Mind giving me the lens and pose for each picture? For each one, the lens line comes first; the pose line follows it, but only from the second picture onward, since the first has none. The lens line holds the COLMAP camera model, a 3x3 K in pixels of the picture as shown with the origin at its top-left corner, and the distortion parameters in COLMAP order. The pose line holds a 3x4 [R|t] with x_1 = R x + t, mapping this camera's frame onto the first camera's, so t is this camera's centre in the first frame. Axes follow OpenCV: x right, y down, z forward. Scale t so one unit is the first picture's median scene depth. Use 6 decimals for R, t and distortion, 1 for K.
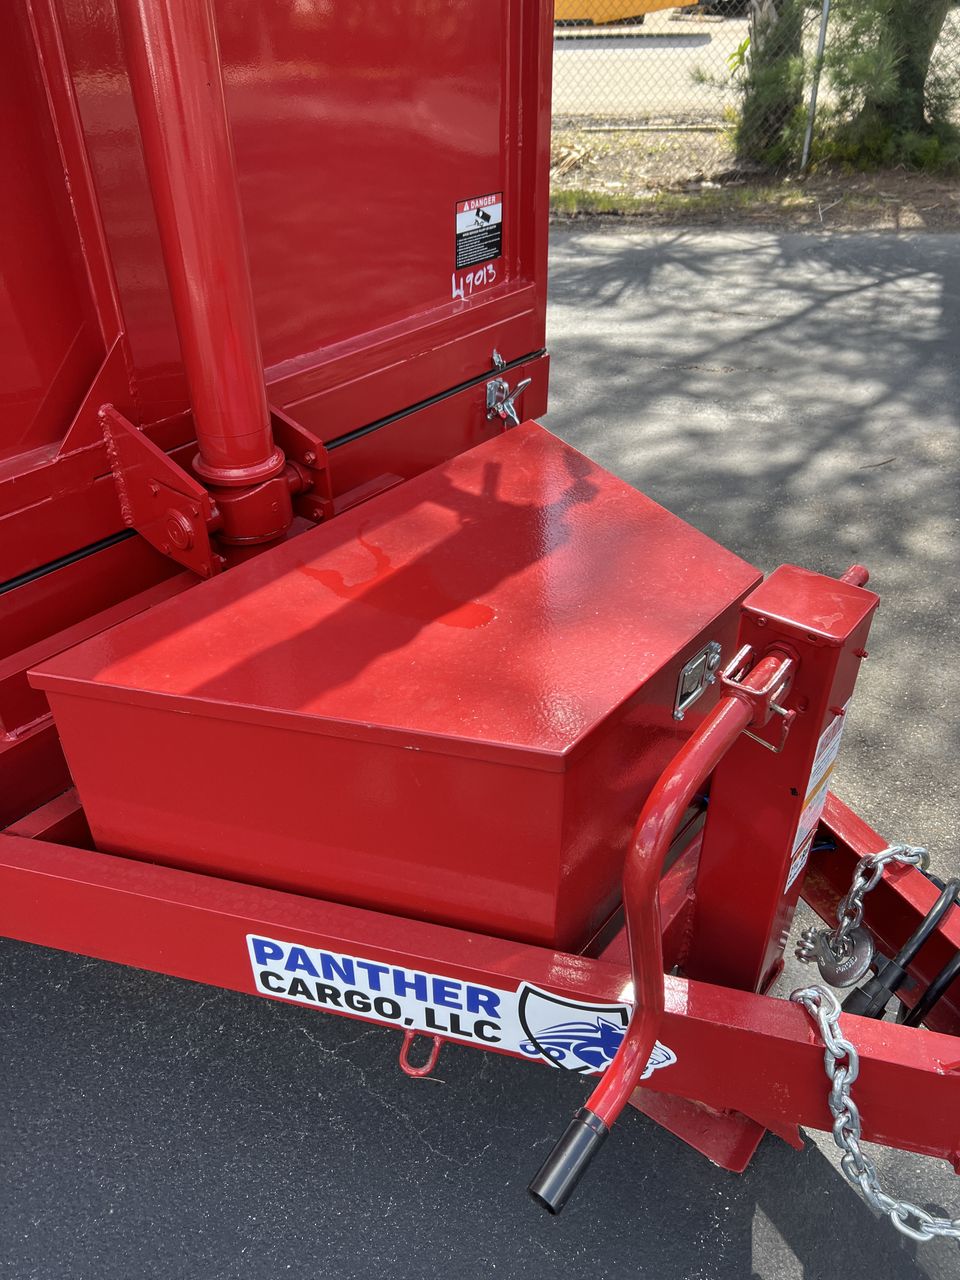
lens RADIAL K [[967.7, 0, 512.0], [0, 967.7, 617.1], [0, 0, 1]] dist [0.022297, -0.021734]
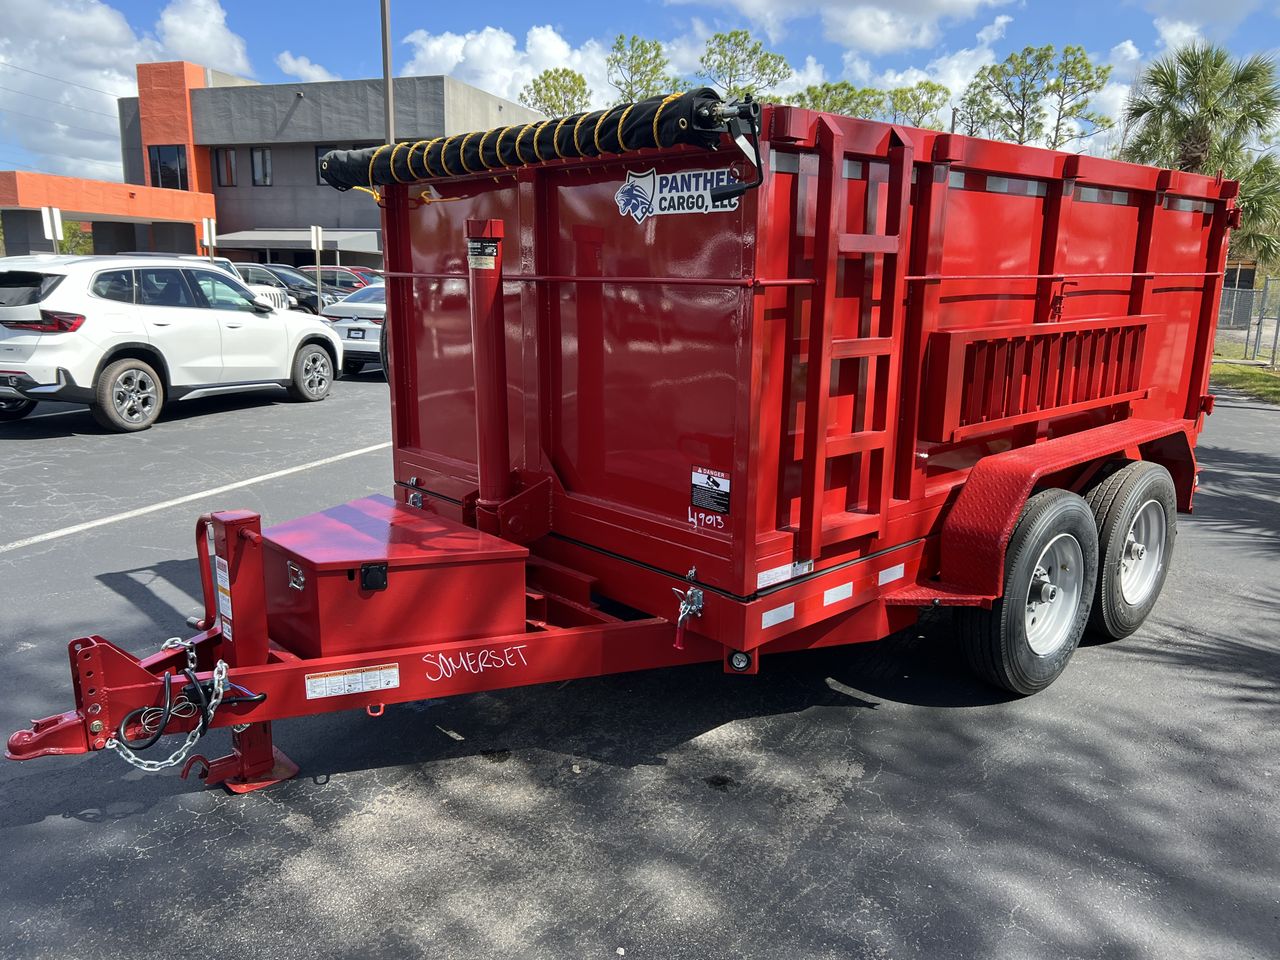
lens RADIAL K [[967.7, 0, 631.5], [0, 967.7, 483.2], [0, 0, 1]] dist [0.022297, -0.021734]
pose [[-0.159258, 0.226942, -0.960799, 1.333556], [-0.561747, 0.779478, 0.277227, -0.719764], [0.811836, 0.583876, 0.003345, 0.869736]]
